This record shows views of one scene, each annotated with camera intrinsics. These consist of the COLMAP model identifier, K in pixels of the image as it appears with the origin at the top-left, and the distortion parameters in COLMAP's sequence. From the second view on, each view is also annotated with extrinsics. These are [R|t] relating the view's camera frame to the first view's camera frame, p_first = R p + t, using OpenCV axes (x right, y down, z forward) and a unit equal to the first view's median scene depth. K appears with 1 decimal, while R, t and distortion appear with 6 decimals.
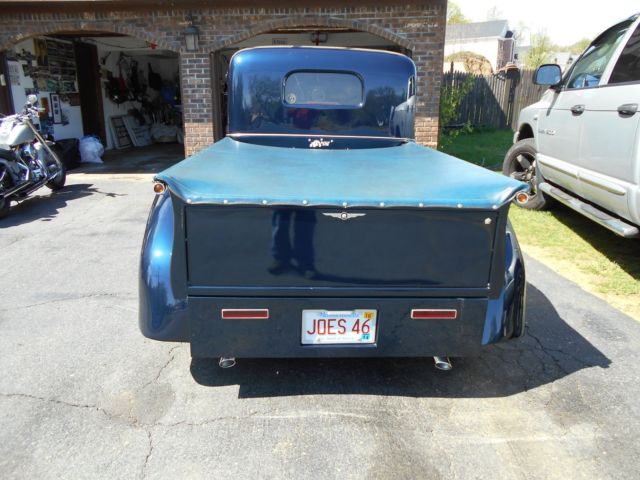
lens RADIAL K [[471.6, 0, 320.0], [0, 471.6, 240.0], [0, 0, 1]] dist [-0.059995, 0.055943]
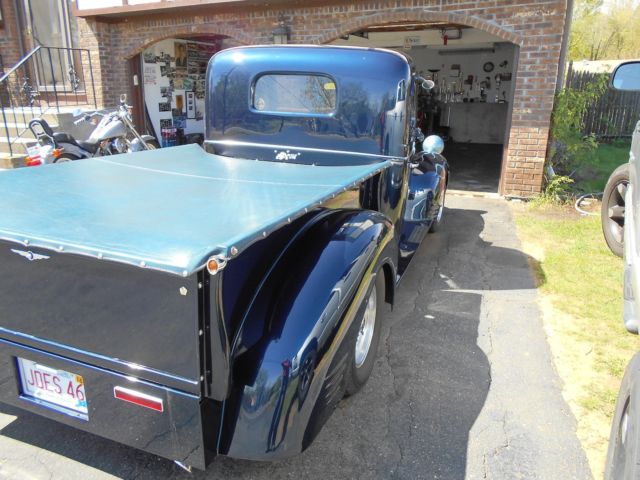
lens RADIAL K [[467.8, 0, 320.6], [0, 467.8, 231.1], [0, 0, 1]] dist [0.003973, -0.001228]
pose [[0.921123, 0.120526, -0.370142, 0.221708], [-0.126177, 0.991967, 0.009005, -0.044977], [0.368254, 0.038409, 0.928931, 0.116711]]
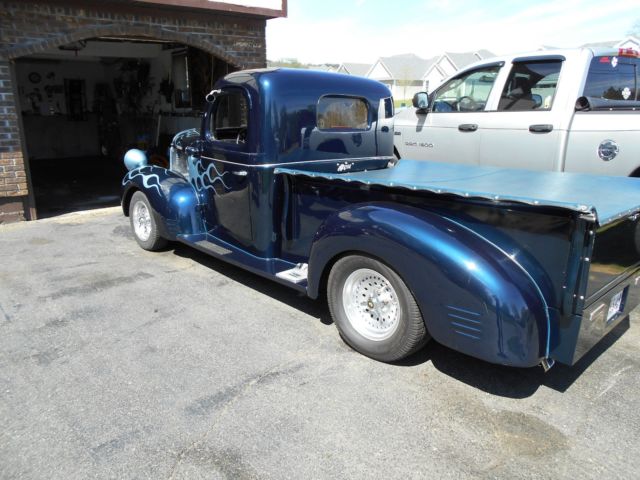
lens RADIAL K [[479.1, 0, 307.9], [0, 479.1, 242.6], [0, 0, 1]] dist [-0.077592, 0.058732]
pose [[0.761409, -0.175318, 0.624116, -0.403762], [0.185762, 0.981370, 0.049047, -0.061266], [-0.621087, 0.078592, 0.779791, 0.143211]]
